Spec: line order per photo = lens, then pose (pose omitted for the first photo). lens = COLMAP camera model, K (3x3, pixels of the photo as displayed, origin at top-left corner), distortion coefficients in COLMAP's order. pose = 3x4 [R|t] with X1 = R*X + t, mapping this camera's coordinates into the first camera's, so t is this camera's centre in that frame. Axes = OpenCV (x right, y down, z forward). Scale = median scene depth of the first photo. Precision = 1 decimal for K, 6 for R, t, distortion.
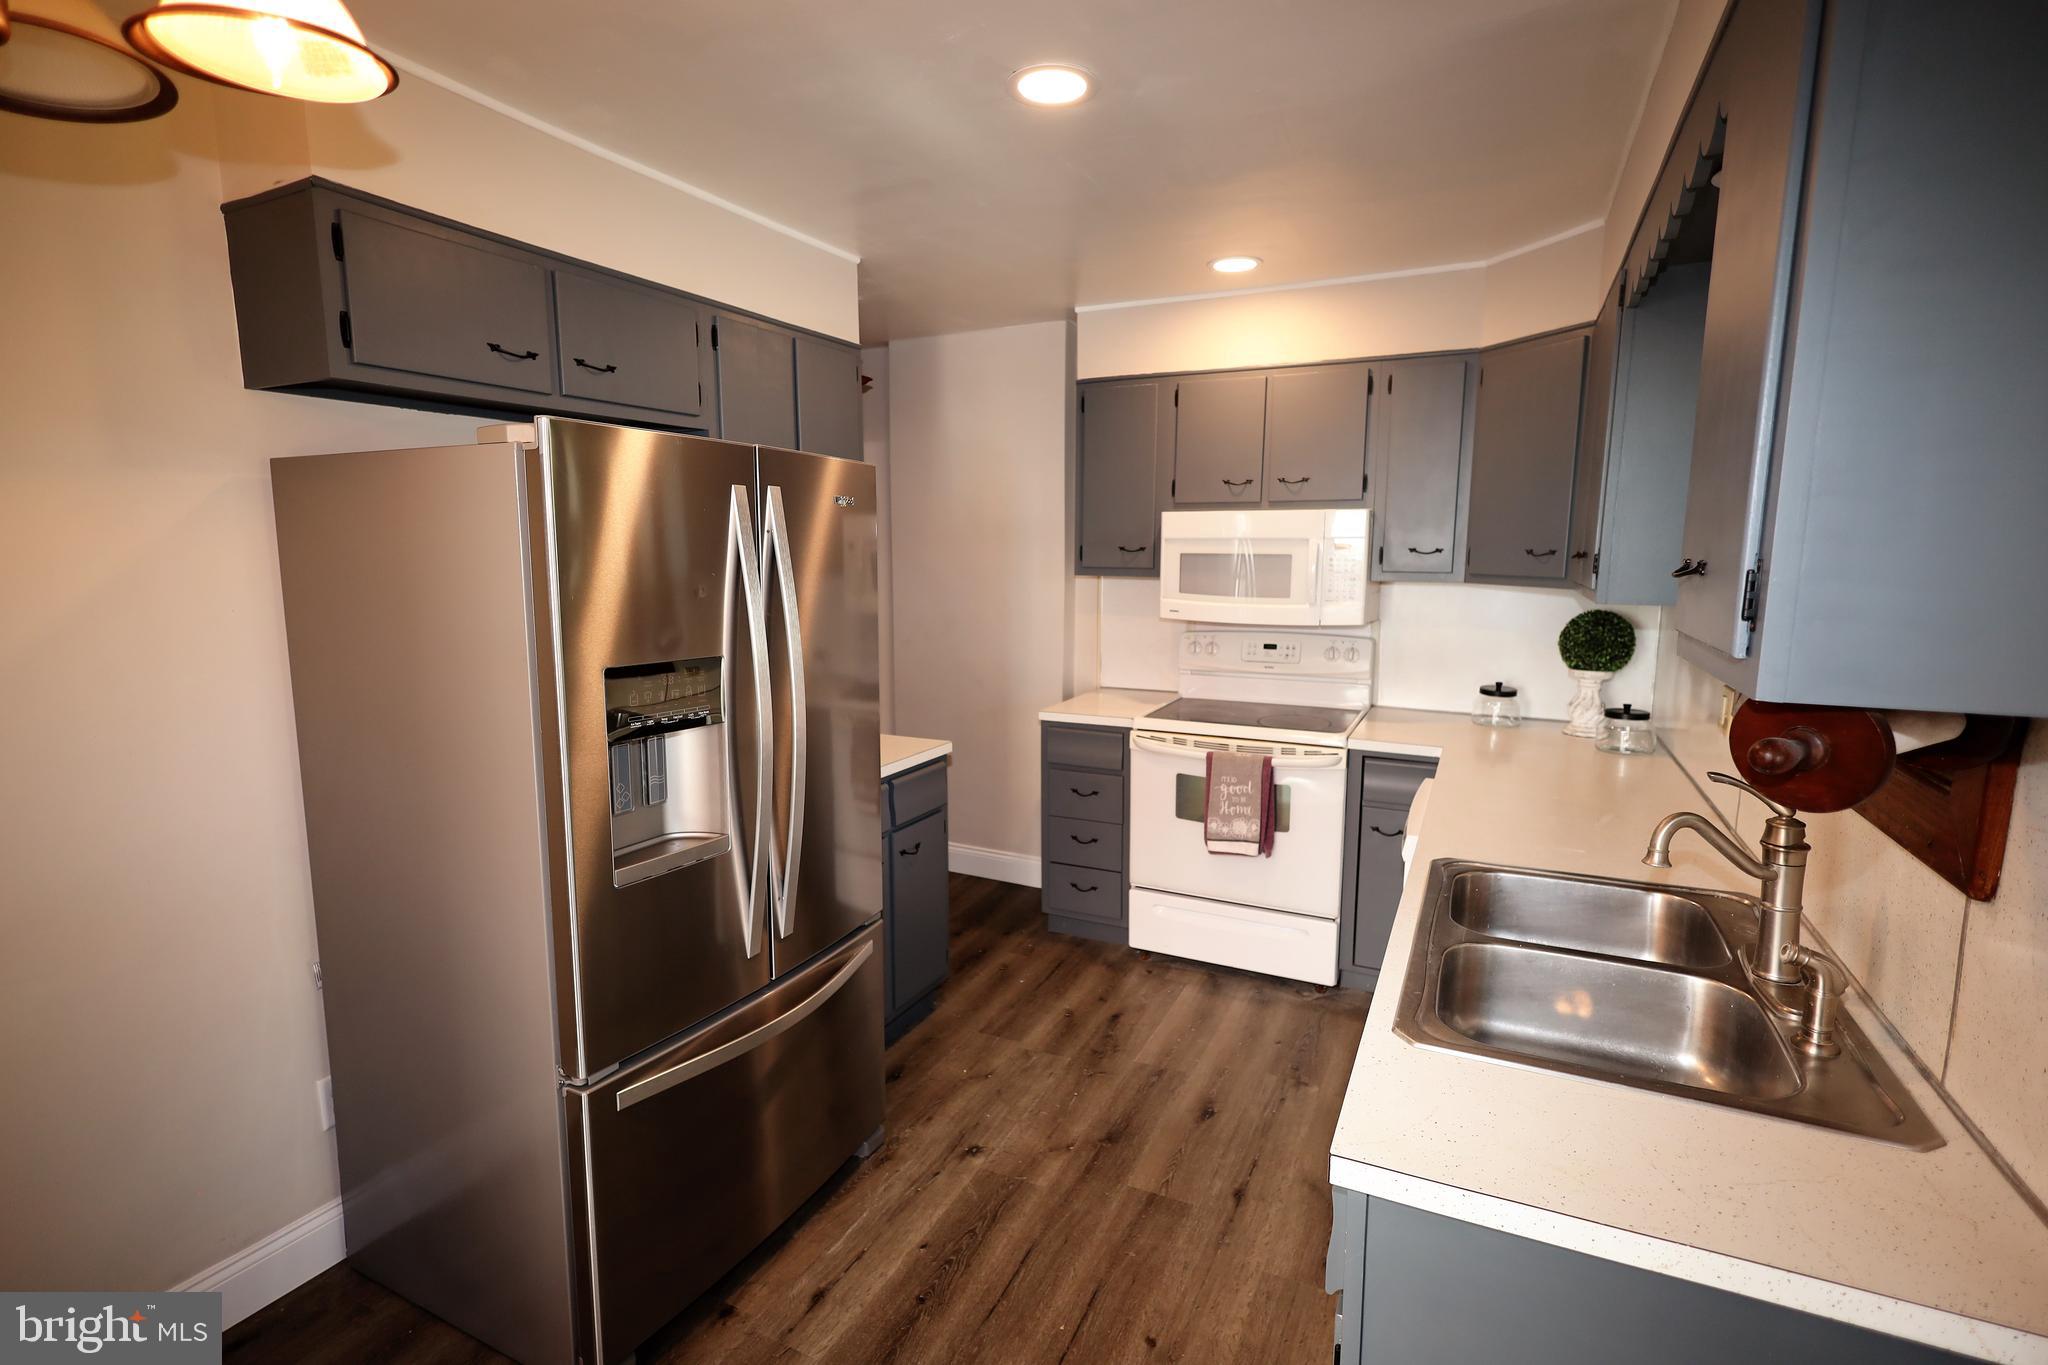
lens RADIAL K [[944.3, 0, 1029.7], [0, 944.3, 679.9], [0, 0, 1]] dist [-0.000090, -0.000734]
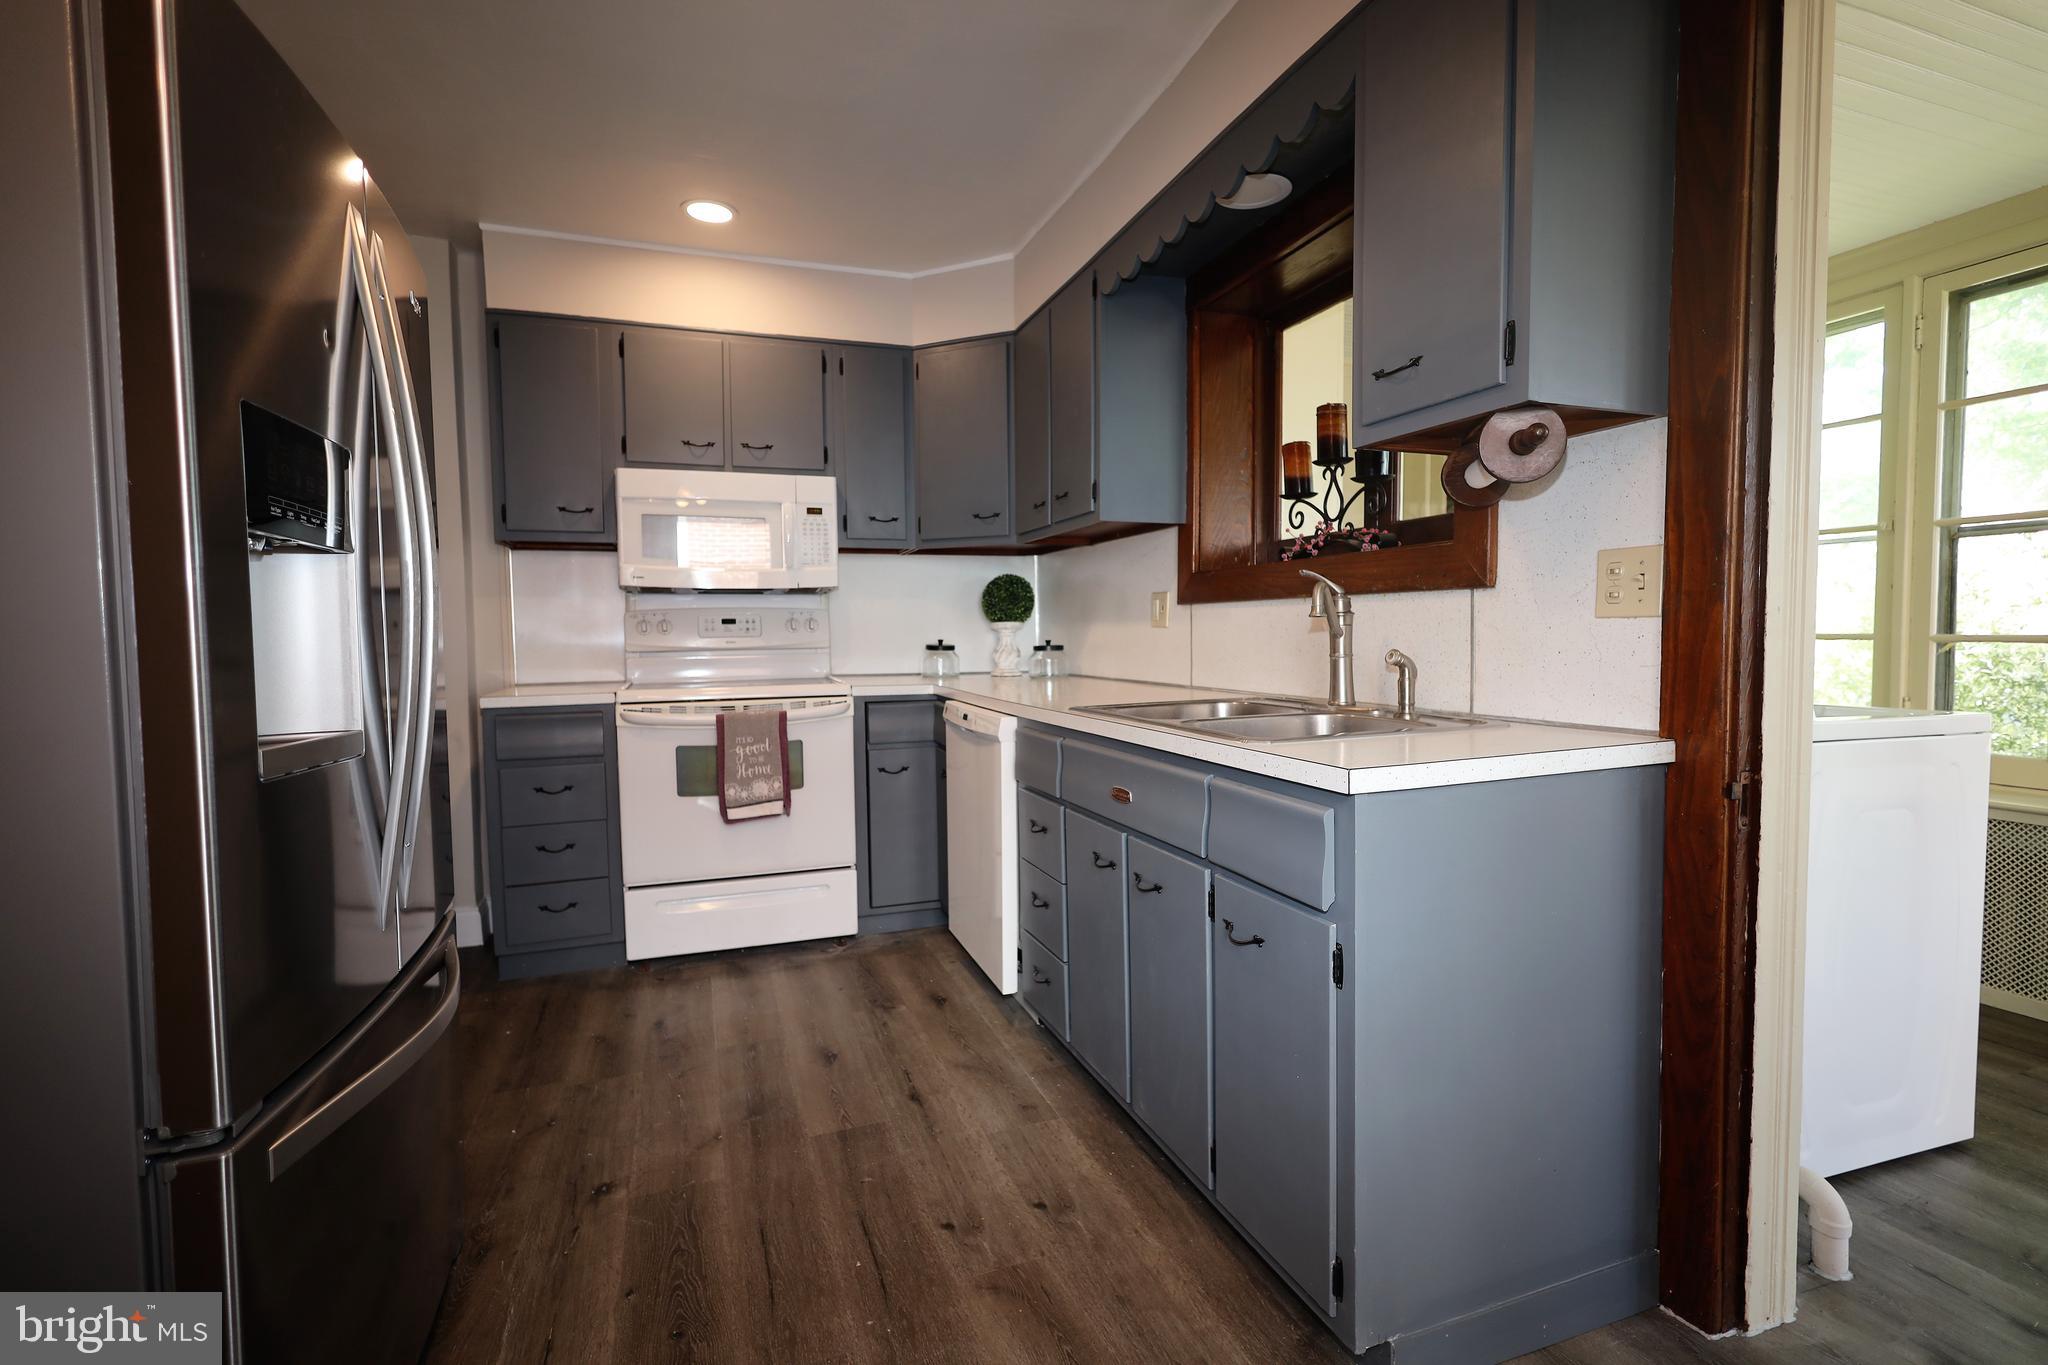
lens RADIAL K [[944.3, 0, 1025.8], [0, 944.3, 681.3], [0, 0, 1]] dist [-0.000090, -0.000734]
pose [[0.699394, -0.047288, 0.713171, -0.266554], [0.113977, 0.992419, -0.045971, 0.123114], [-0.705590, 0.113437, 0.699481, 0.129320]]
